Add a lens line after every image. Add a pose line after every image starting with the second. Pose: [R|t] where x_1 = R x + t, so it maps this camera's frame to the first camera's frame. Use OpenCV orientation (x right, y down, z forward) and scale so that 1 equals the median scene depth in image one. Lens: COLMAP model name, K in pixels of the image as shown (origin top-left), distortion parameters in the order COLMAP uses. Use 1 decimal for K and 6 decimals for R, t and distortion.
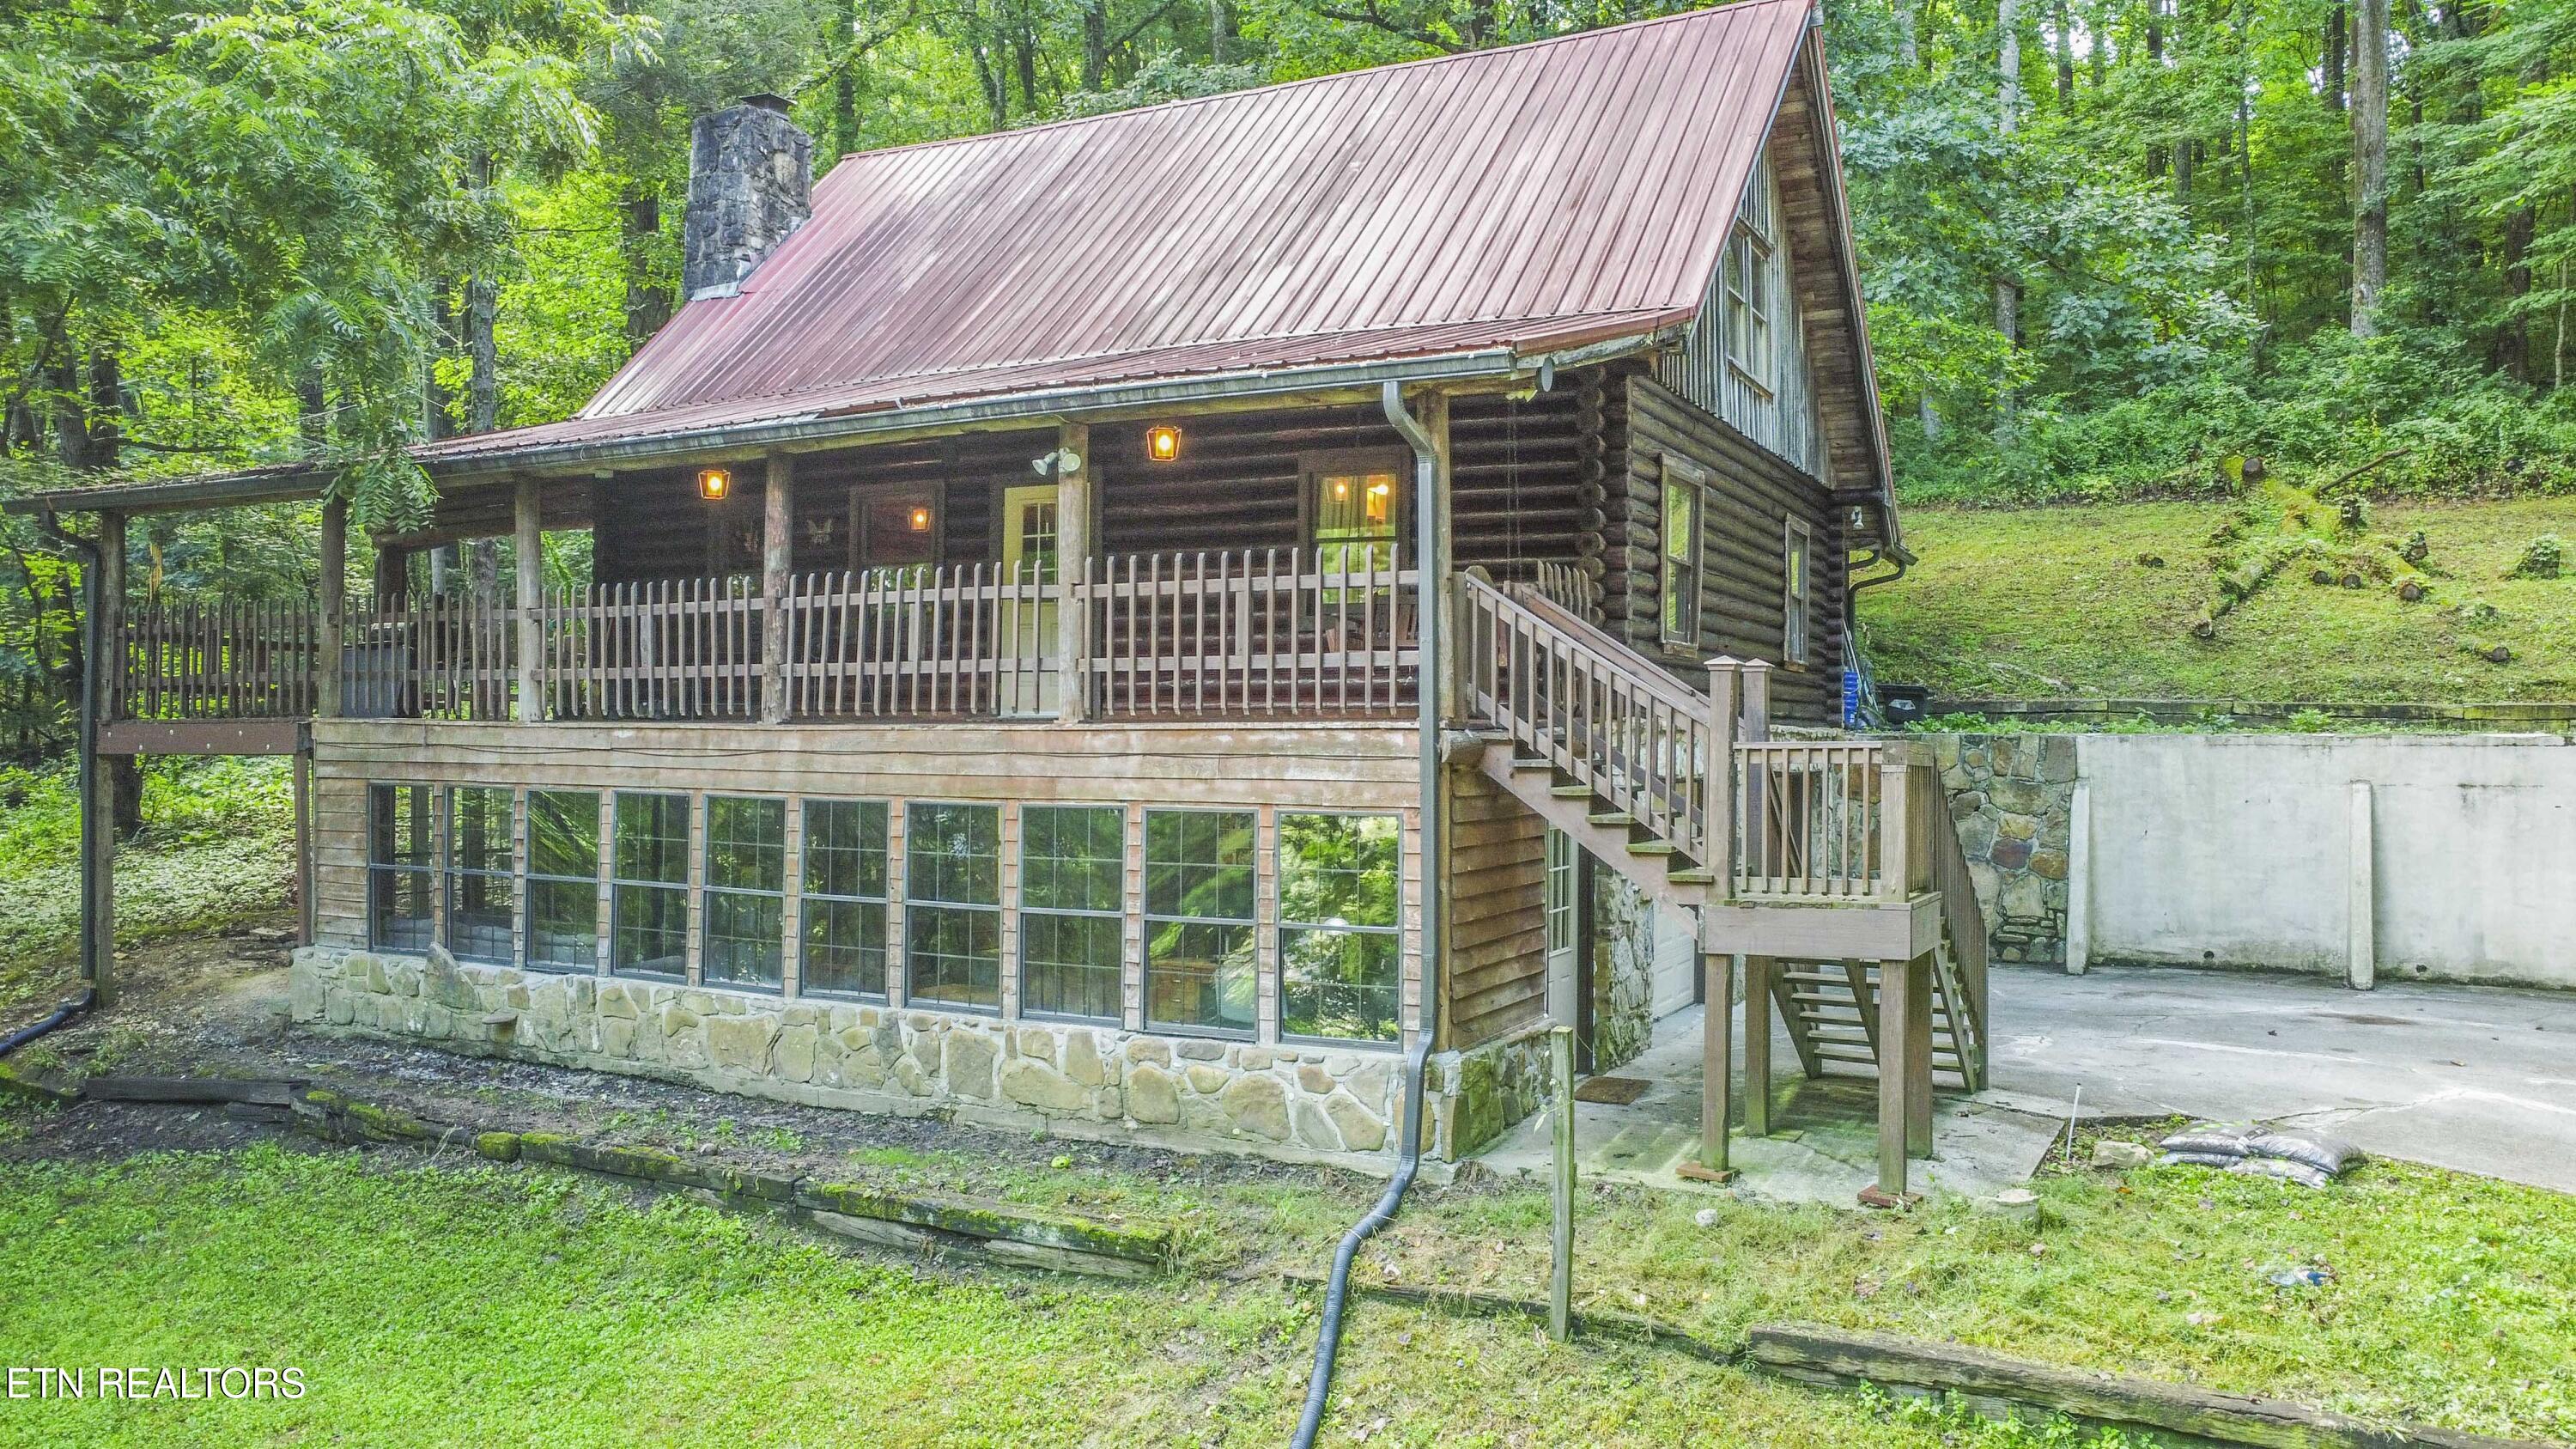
lens RADIAL K [[1957.7, 0, 1300.0], [0, 1957.7, 668.3], [0, 0, 1]] dist [-0.235153, 0.405904]
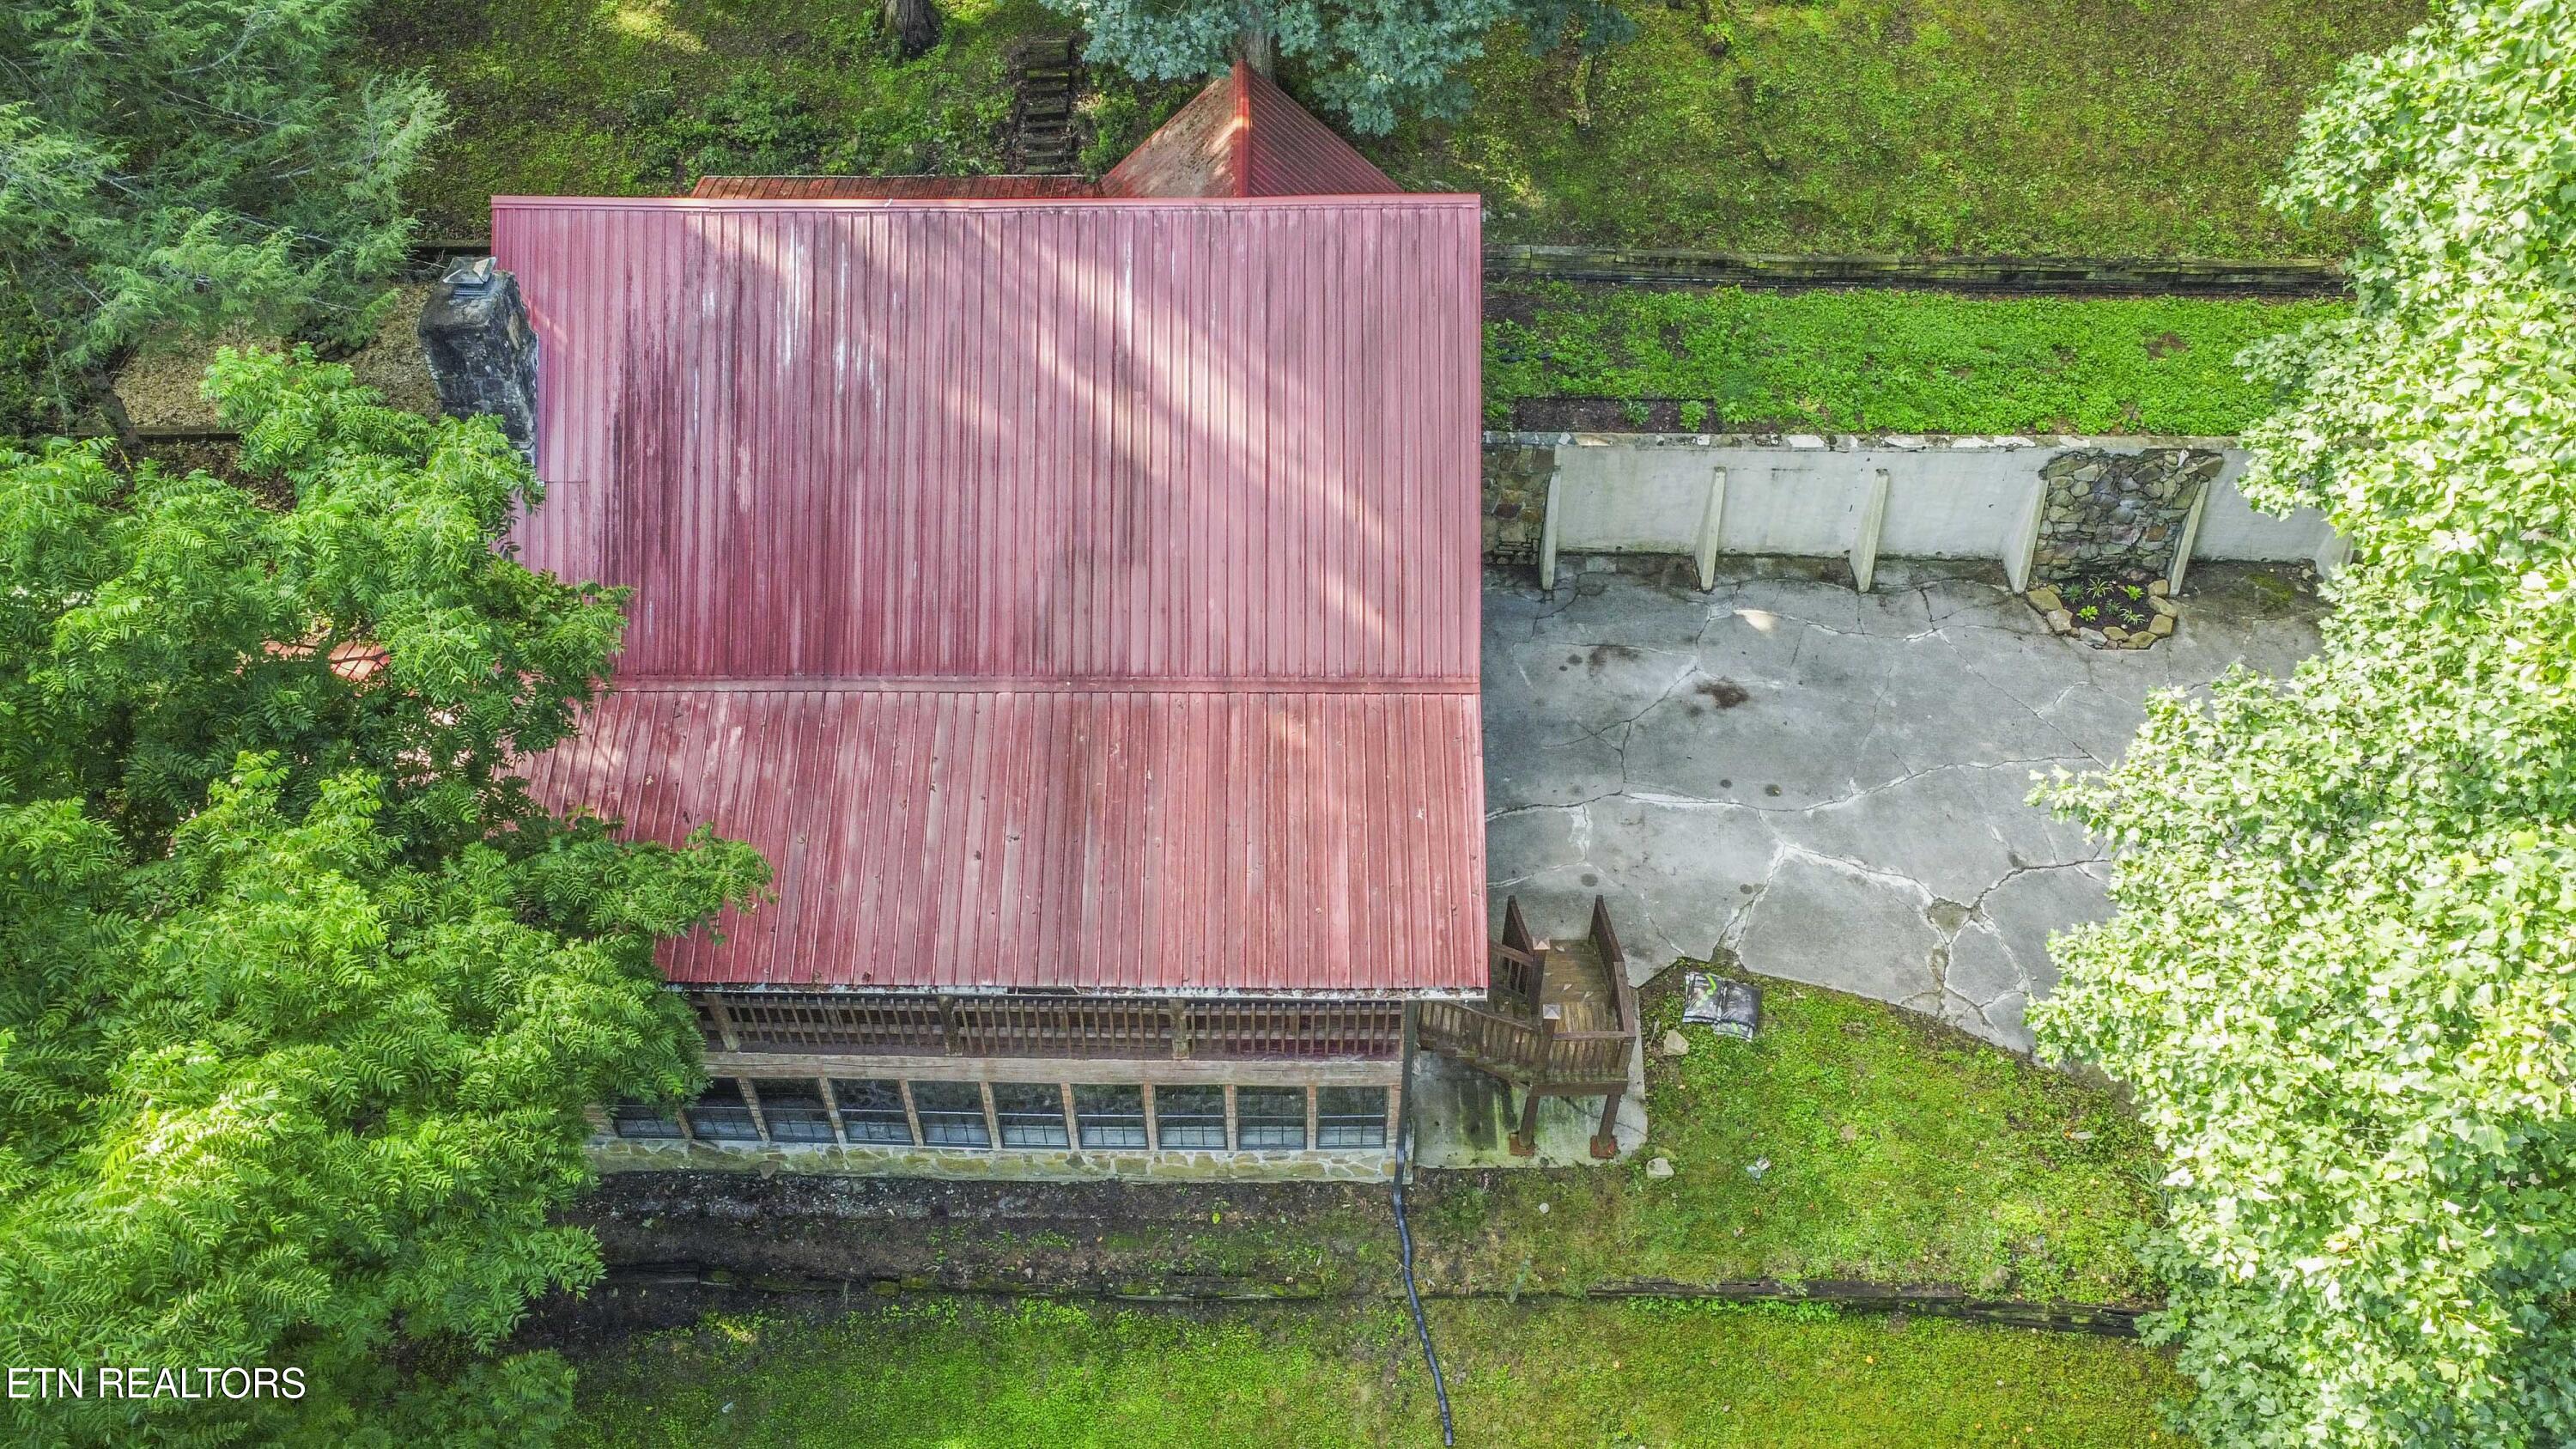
lens RADIAL K [[1957.7, 0, 1300.0], [0, 1957.7, 668.3], [0, 0, 1]] dist [-0.235153, 0.405904]
pose [[0.889685, -0.329876, 0.315662, -0.430258], [-0.015840, 0.668653, 0.743406, -1.411014], [-0.456300, -0.666397, 0.589665, 0.150238]]
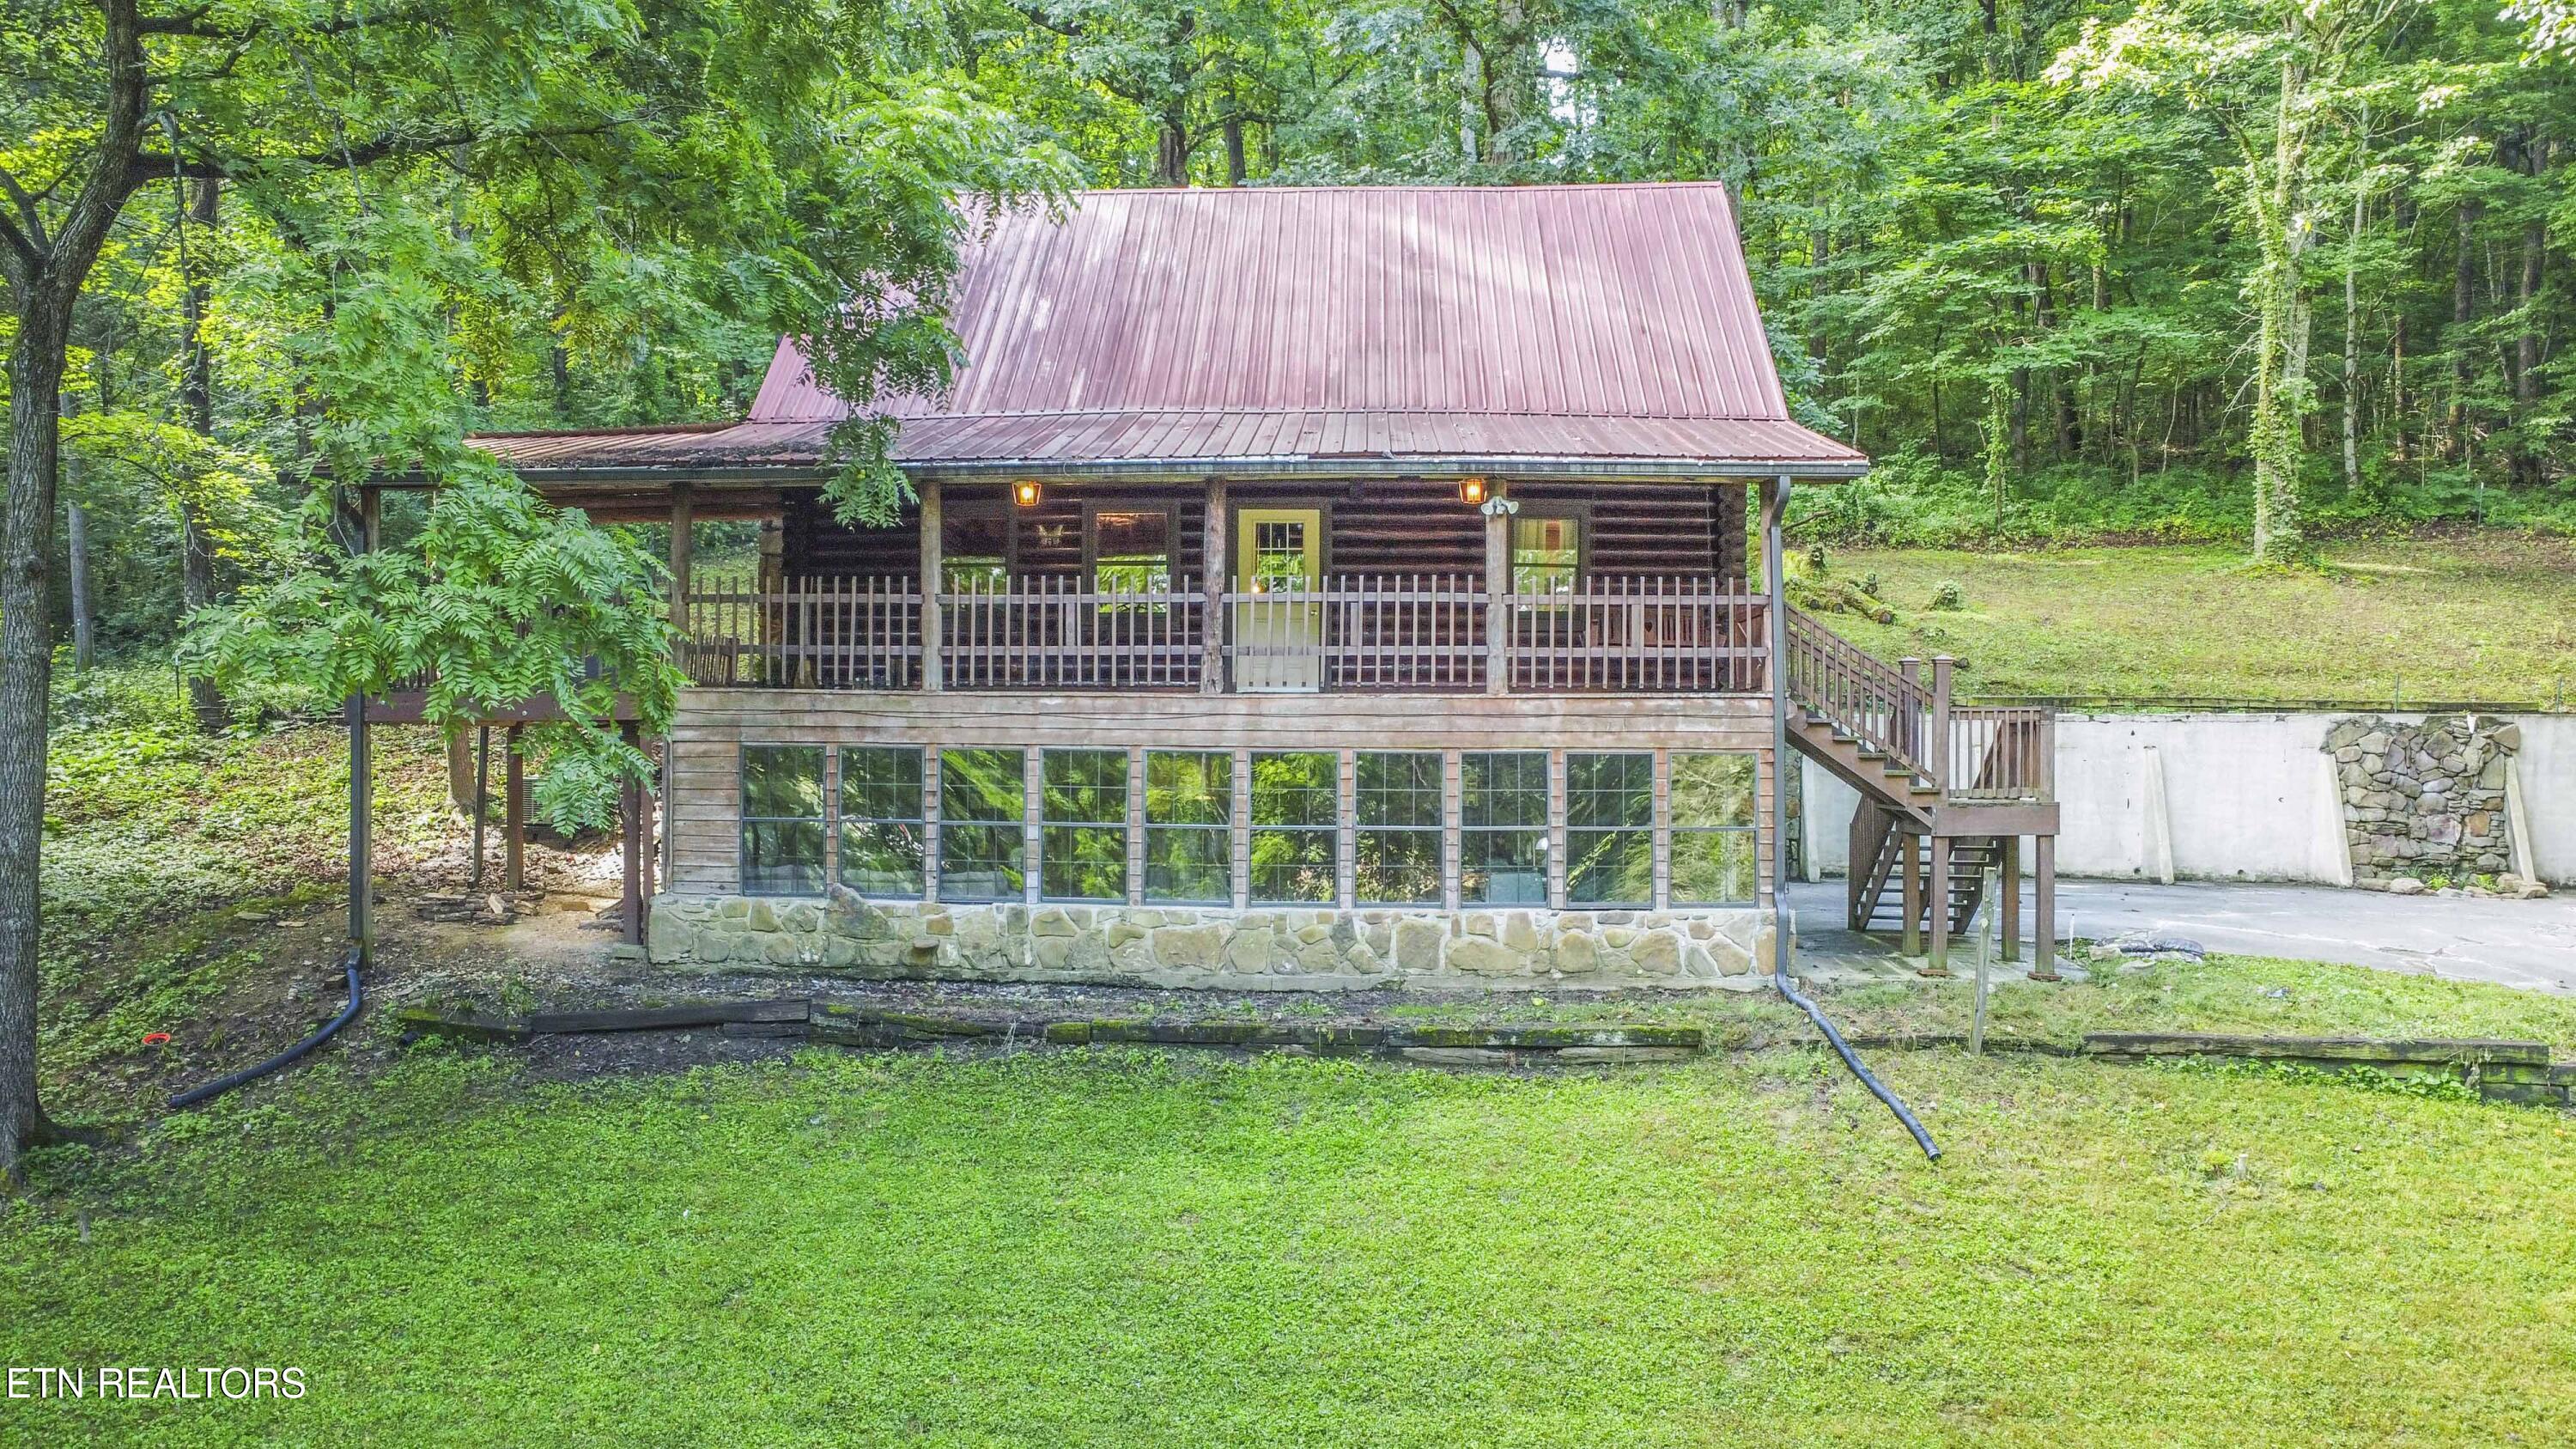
lens RADIAL K [[1957.7, 0, 1300.0], [0, 1957.7, 668.3], [0, 0, 1]] dist [-0.235153, 0.405904]
pose [[0.906023, 0.016010, 0.422925, -0.788963], [-0.016568, 0.999860, -0.002357, 0.014844], [-0.422904, -0.004871, 0.906162, -0.194504]]
